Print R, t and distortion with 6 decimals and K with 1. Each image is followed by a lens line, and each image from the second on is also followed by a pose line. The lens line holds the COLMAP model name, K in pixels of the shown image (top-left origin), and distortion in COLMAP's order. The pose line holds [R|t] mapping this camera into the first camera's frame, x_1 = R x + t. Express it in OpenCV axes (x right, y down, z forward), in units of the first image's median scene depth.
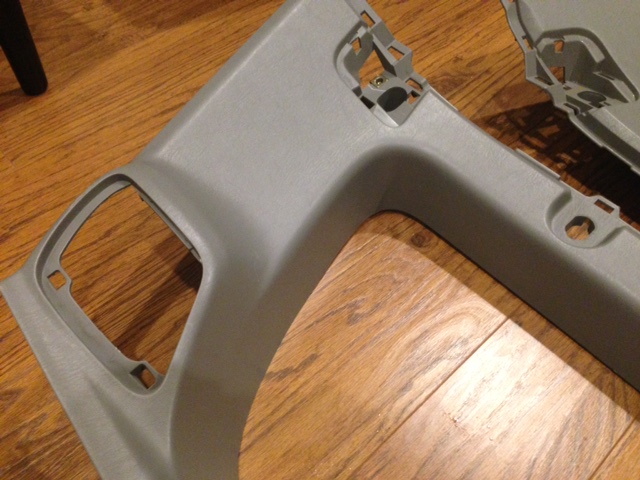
lens RADIAL K [[585.7, 0, 320.0], [0, 585.7, 240.0], [0, 0, 1]] dist [0.138494, -0.240451]
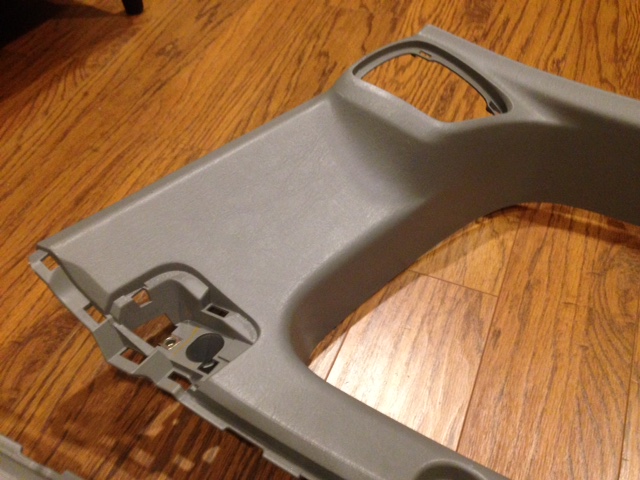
lens RADIAL K [[585.7, 0, 320.0], [0, 585.7, 240.0], [0, 0, 1]] dist [0.138494, -0.240451]
pose [[0.906537, -0.329561, 0.263780, 0.428135], [0.337339, 0.941236, 0.016620, -0.328758], [-0.253756, 0.073917, 0.964440, 0.217408]]
